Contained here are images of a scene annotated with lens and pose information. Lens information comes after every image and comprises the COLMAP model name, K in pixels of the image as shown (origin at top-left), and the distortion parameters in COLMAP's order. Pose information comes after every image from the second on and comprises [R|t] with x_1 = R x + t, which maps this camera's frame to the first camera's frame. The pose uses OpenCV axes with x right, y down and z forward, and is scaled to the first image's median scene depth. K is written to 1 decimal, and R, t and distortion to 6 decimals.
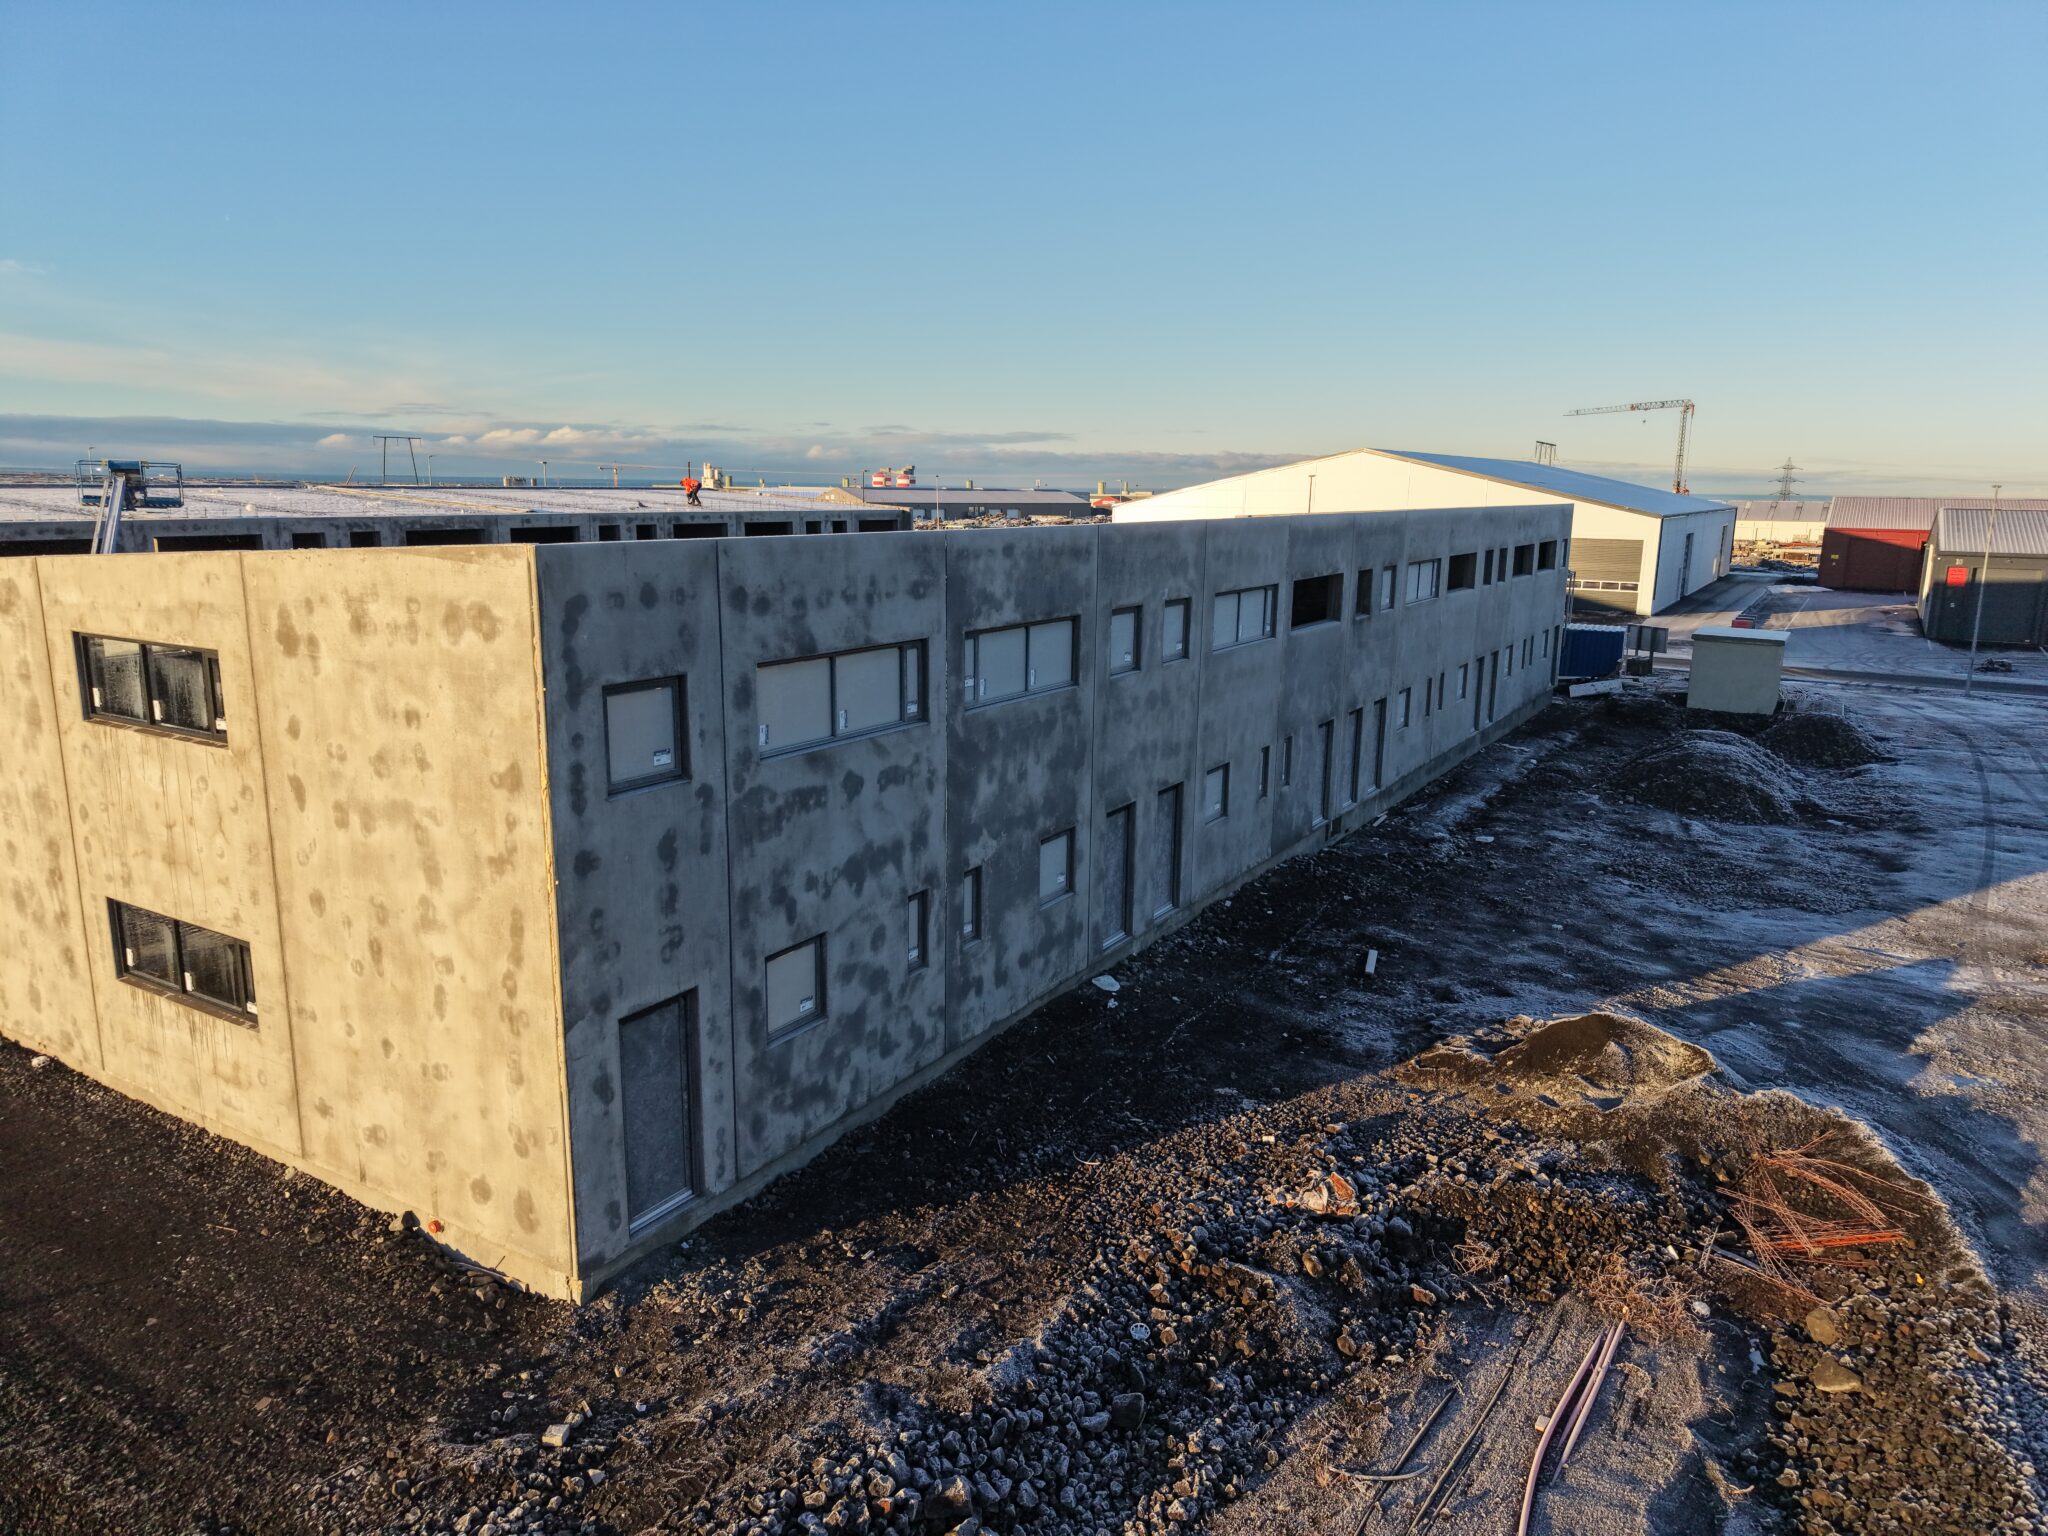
lens RADIAL K [[1426.7, 0, 1024.3], [0, 1426.7, 774.3], [0, 0, 1]] dist [-0.007012, -0.001481]
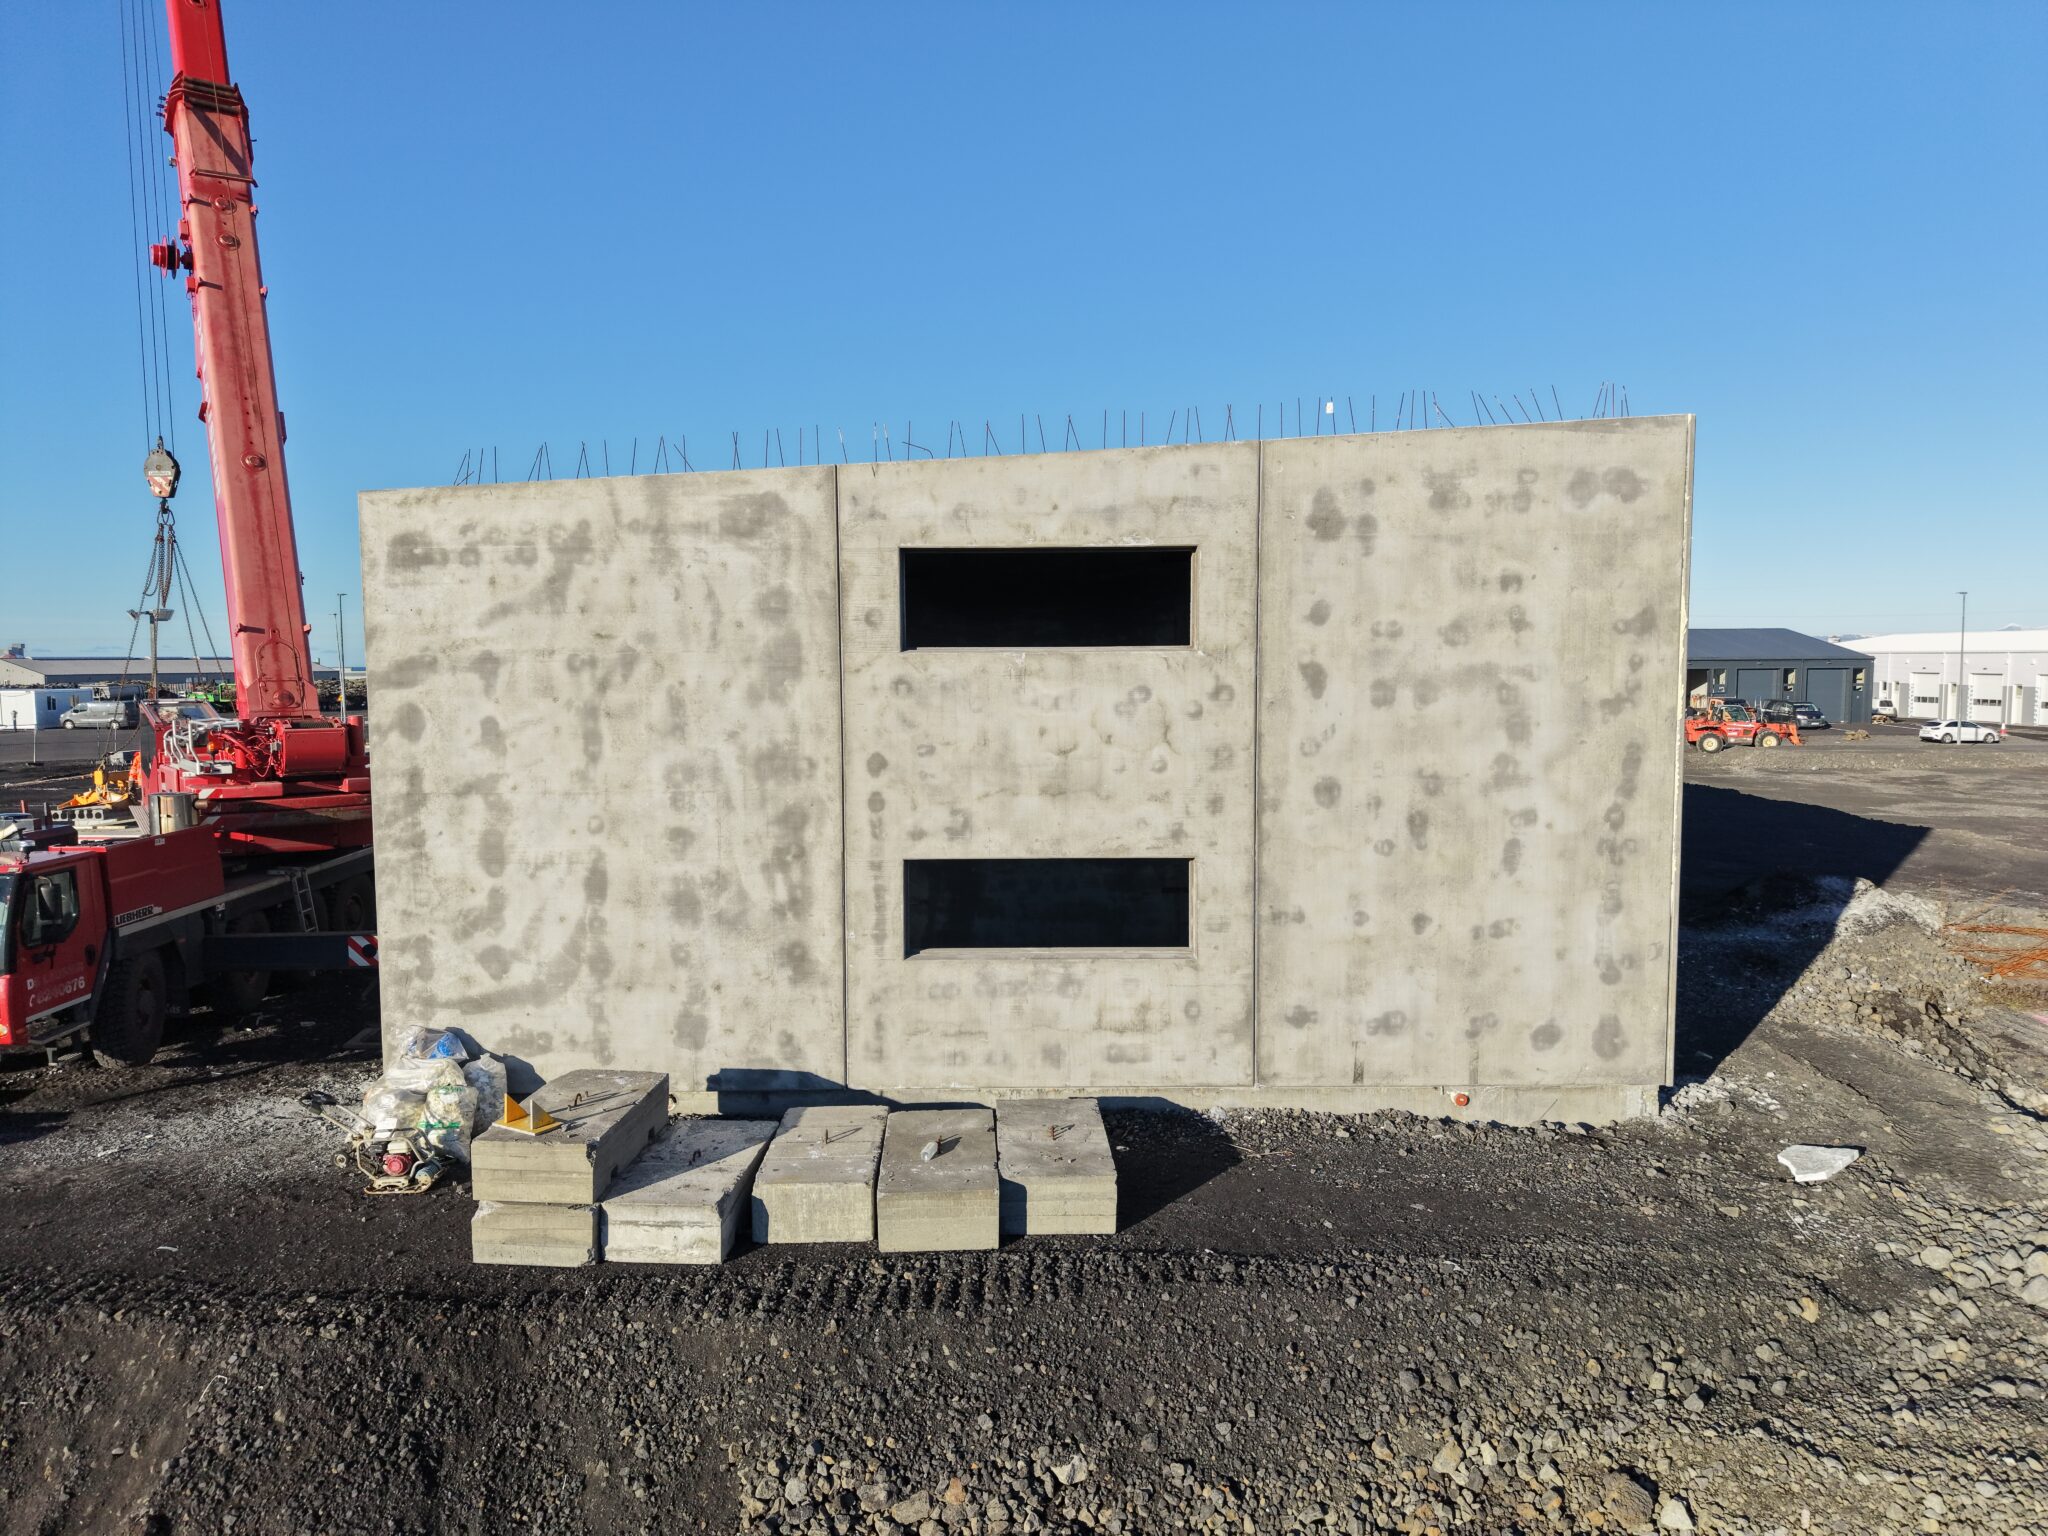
lens RADIAL K [[1426.7, 0, 1024.5], [0, 1426.7, 767.9], [0, 0, 1]] dist [-0.007012, -0.001481]
pose [[0.857849, -0.061543, 0.510203, -1.243787], [0.125329, 0.987881, -0.091563, 0.145255], [-0.498385, 0.142490, 0.855166, 0.264178]]
